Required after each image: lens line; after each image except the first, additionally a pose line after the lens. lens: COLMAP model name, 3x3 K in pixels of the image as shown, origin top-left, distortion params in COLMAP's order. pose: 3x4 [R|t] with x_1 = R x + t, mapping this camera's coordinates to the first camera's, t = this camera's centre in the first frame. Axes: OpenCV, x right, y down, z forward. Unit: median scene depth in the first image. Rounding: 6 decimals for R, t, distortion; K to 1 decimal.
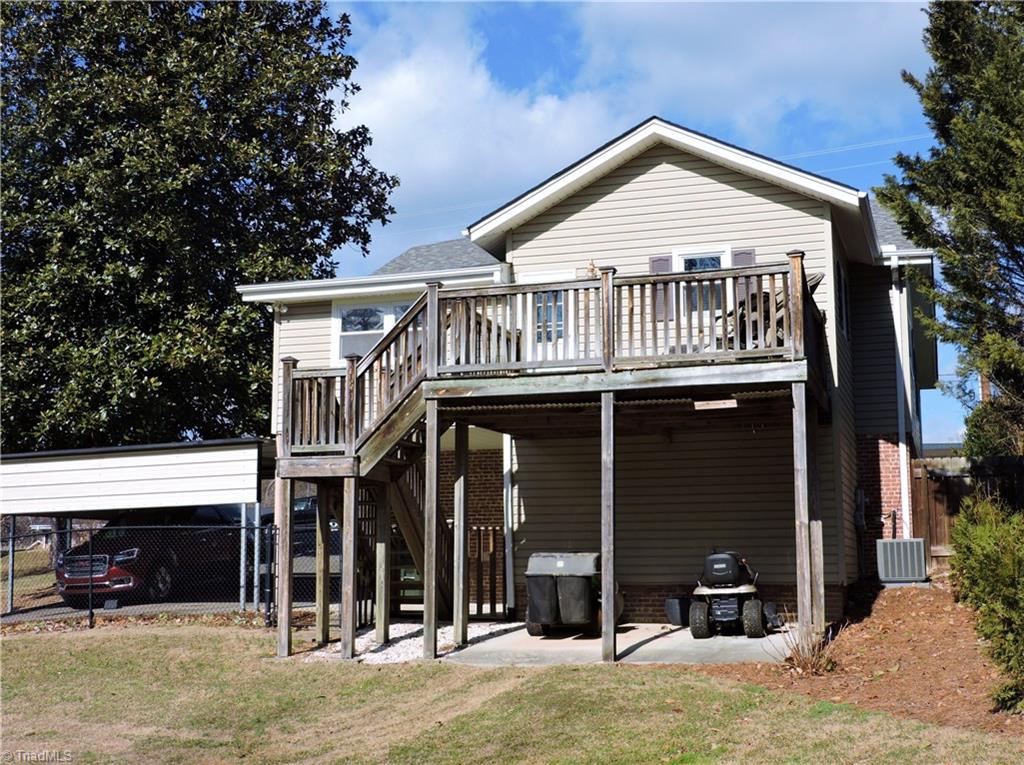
lens RADIAL K [[1285.8, 0, 512.0], [0, 1285.8, 382.5], [0, 0, 1]] dist [-0.004395, 0.000508]
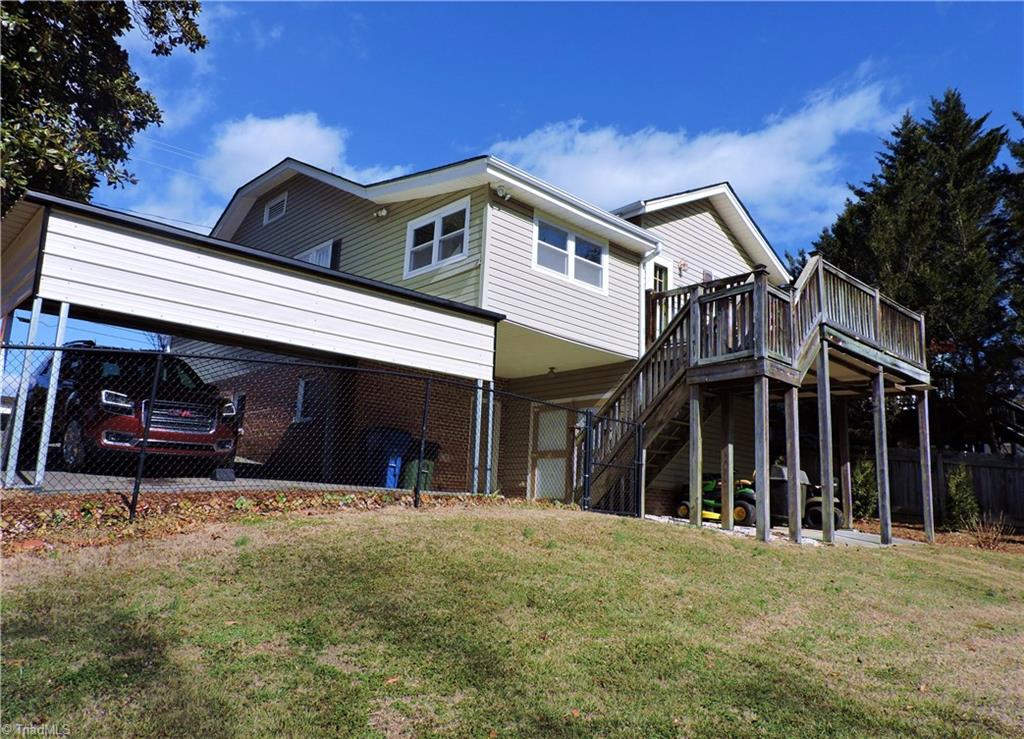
lens RADIAL K [[759.6, 0, 512.0], [0, 759.6, 369.5], [0, 0, 1]] dist [-0.002699, -0.000884]
pose [[0.451702, 0.190672, 0.871556, -0.681223], [-0.176298, 0.976709, -0.122307, 0.149642], [-0.874577, -0.098407, 0.474796, 0.712068]]
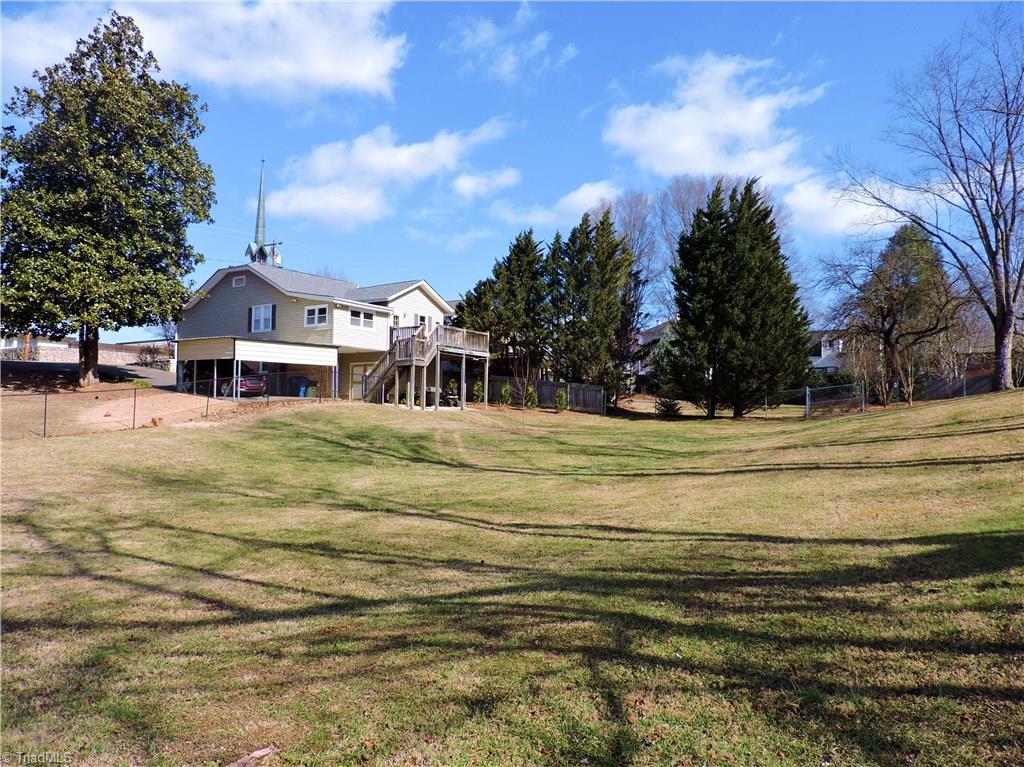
lens RADIAL K [[737.3, 0, 512.0], [0, 737.3, 383.5], [0, 0, 1]] dist [-0.011232, -0.000679]
pose [[0.237668, 0.045003, 0.970303, -1.885923], [-0.156448, 0.987658, -0.007487, 0.081084], [-0.958665, -0.150022, 0.241775, 0.115583]]
